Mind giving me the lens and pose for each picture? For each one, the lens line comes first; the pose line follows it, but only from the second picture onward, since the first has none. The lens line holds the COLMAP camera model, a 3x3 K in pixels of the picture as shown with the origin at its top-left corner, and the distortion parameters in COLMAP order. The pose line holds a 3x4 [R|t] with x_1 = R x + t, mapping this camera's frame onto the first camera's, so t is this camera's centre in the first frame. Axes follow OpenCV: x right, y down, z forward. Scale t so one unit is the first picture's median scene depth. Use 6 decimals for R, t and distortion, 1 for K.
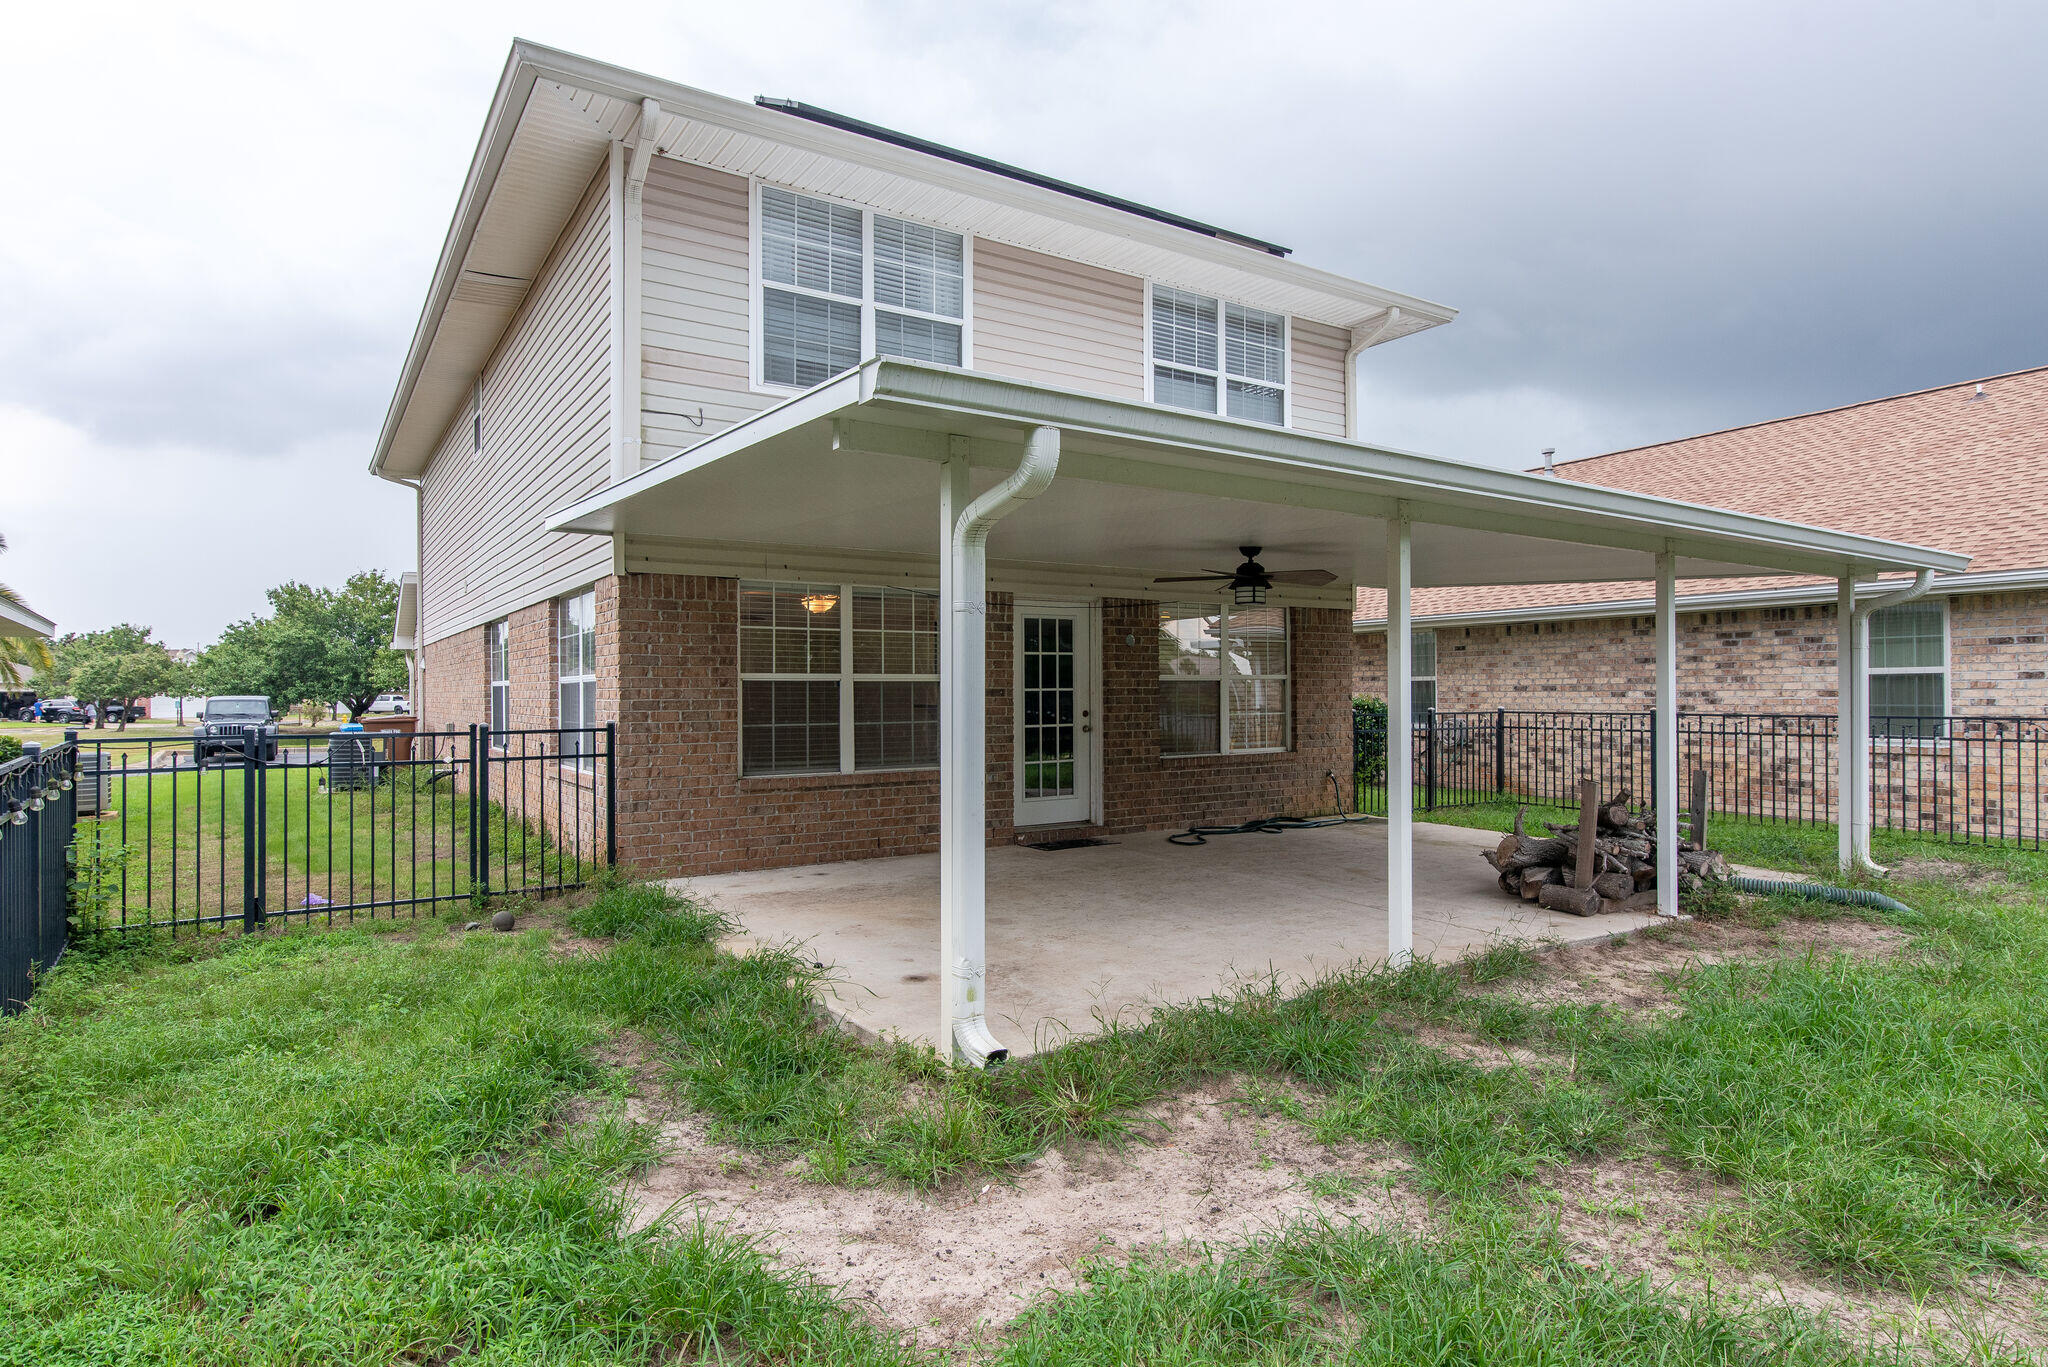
lens RADIAL K [[1124.5, 0, 1024.0], [0, 1124.5, 683.5], [0, 0, 1]] dist [0.003845, -0.000854]
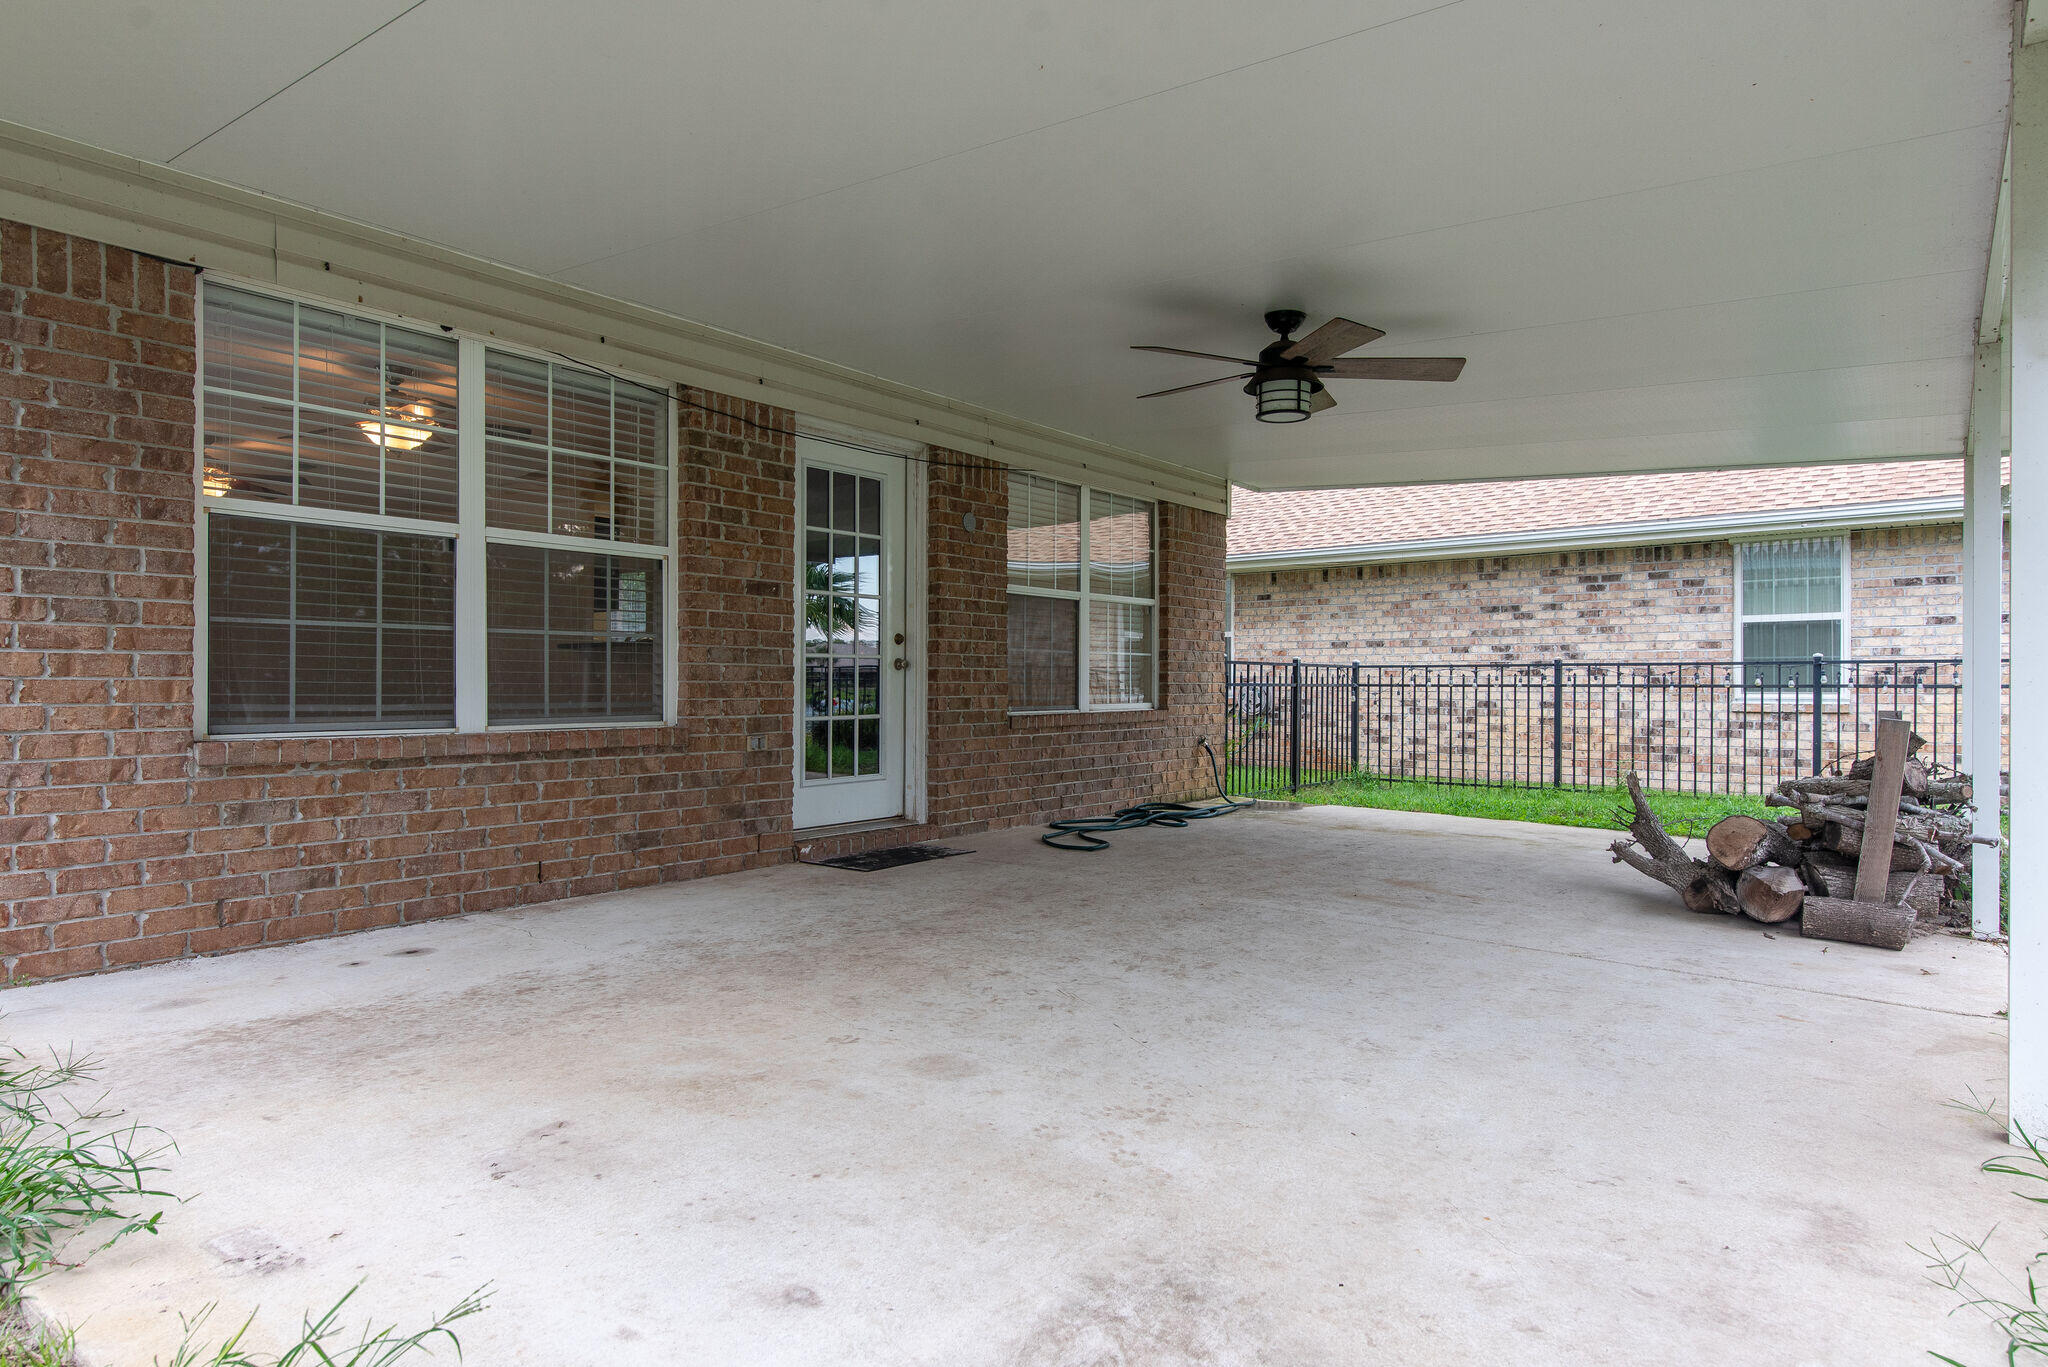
lens RADIAL K [[1168.8, 0, 1048.8], [0, 1168.8, 679.9], [0, 0, 1]] dist [0.007213, -0.000403]
pose [[0.941867, 0.008838, 0.335869, -0.074323], [-0.009992, 0.999949, 0.001709, 0.043590], [-0.335837, -0.004966, 0.941907, 0.355529]]
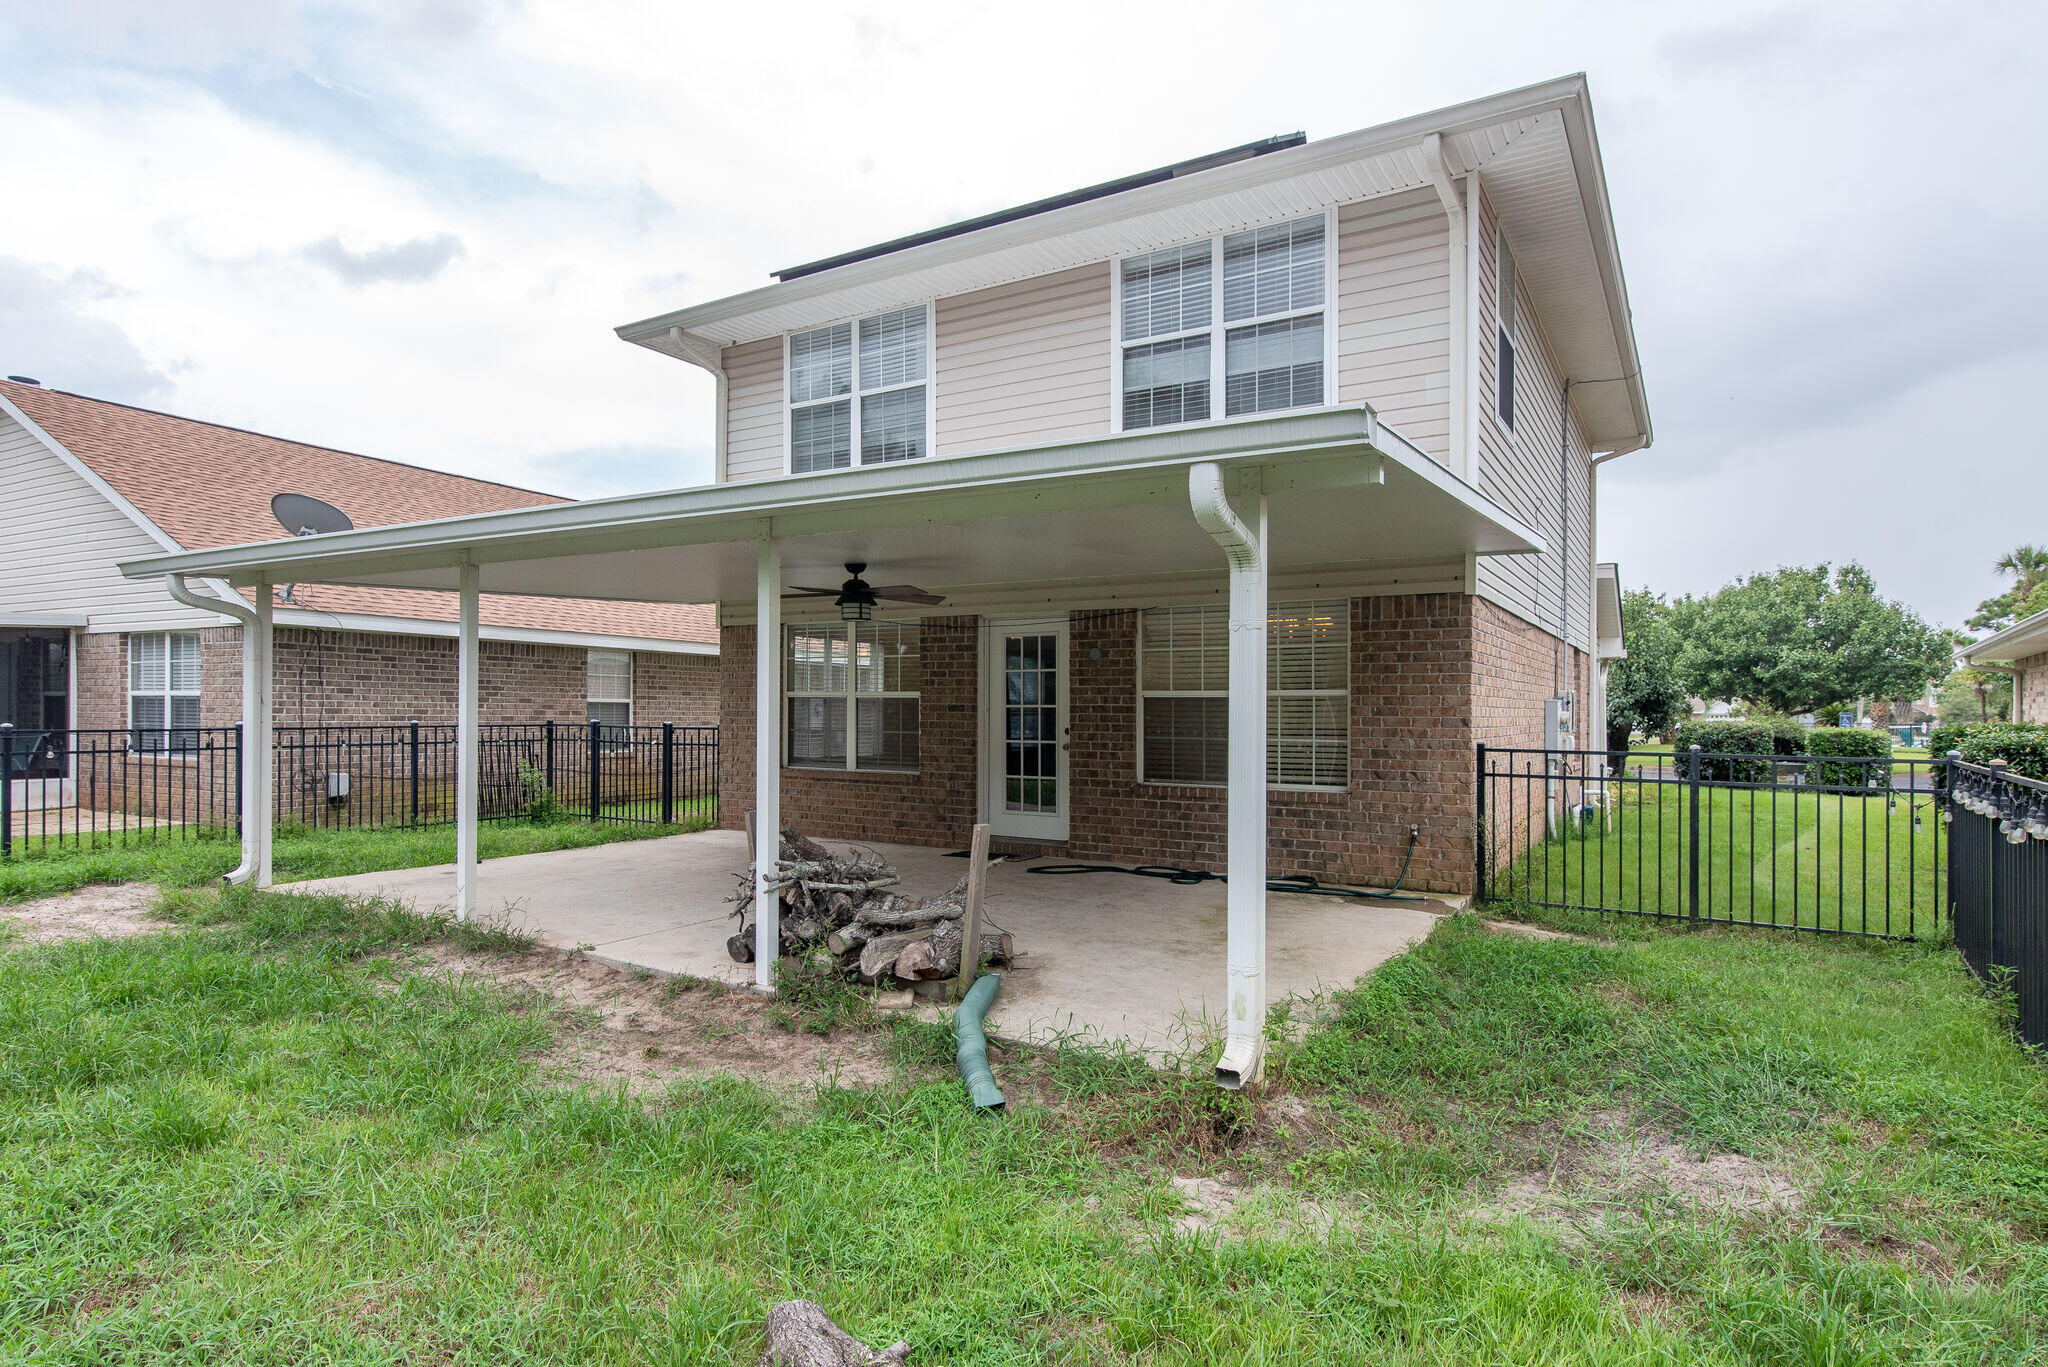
lens RADIAL K [[1098.4, 0, 1035.3], [0, 1098.4, 706.4], [0, 0, 1]] dist [-0.001178, 0.000283]
pose [[0.433313, 0.008336, -0.901205, 0.837319], [-0.001092, 0.999961, 0.008724, -0.002722], [0.901243, -0.002796, 0.433305, 0.522858]]
